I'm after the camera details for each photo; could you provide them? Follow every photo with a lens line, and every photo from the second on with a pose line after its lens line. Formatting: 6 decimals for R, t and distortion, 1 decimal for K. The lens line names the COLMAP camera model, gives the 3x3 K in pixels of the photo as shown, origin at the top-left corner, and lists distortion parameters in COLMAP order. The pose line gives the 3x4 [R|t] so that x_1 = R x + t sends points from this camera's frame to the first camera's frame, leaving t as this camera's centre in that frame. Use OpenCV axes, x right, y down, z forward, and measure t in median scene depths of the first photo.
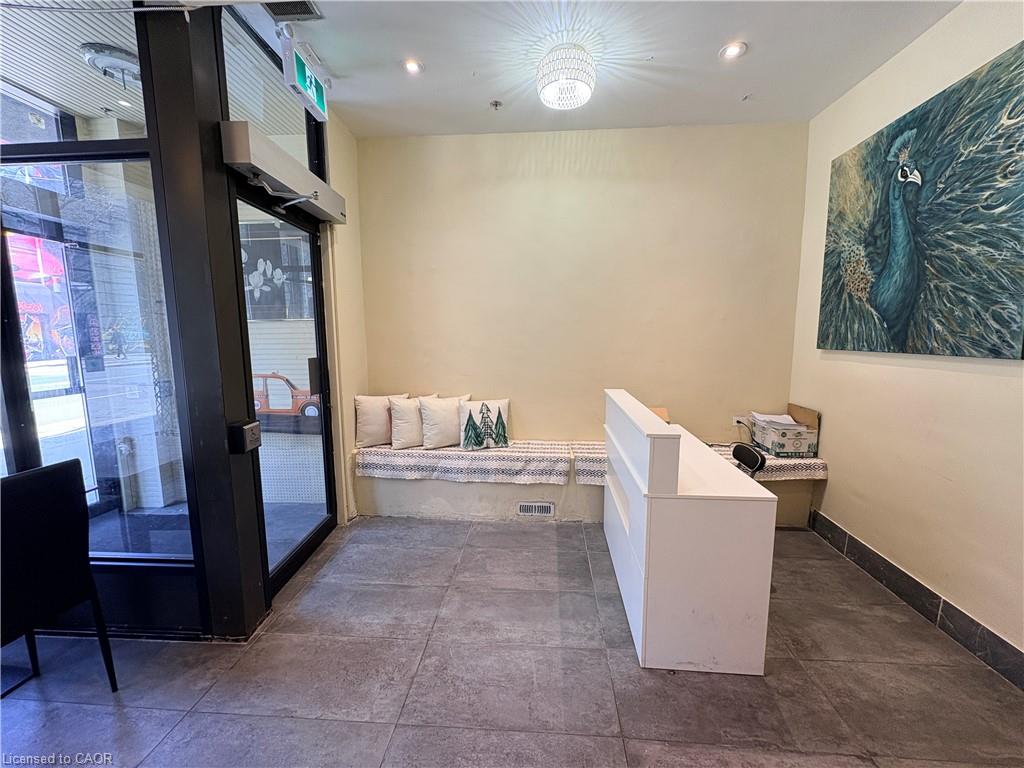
lens RADIAL K [[406.4, 0, 513.8], [0, 406.4, 386.7], [0, 0, 1]] dist [-0.003123, -0.000057]
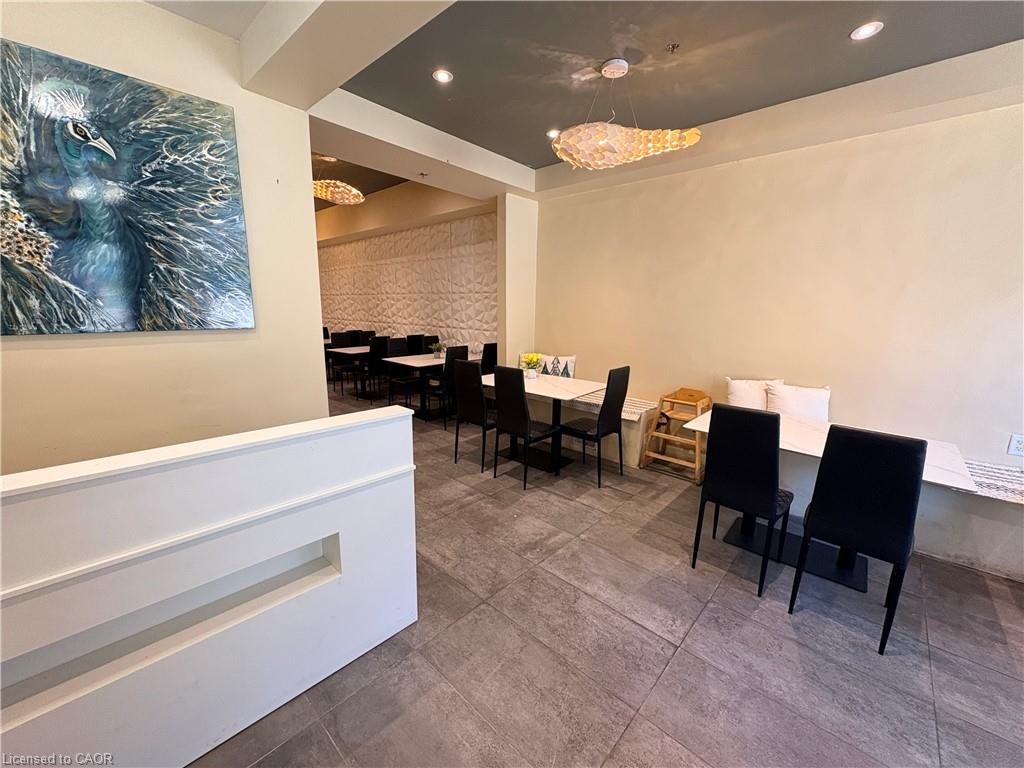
lens RADIAL K [[406.4, 0, 512.4], [0, 406.4, 385.1], [0, 0, 1]] dist [-0.003123, -0.000057]
pose [[-0.785664, -0.124248, 0.606048, -0.445710], [0.070062, 0.955453, 0.286707, -0.203740], [-0.614673, 0.267717, -0.741960, 1.380681]]
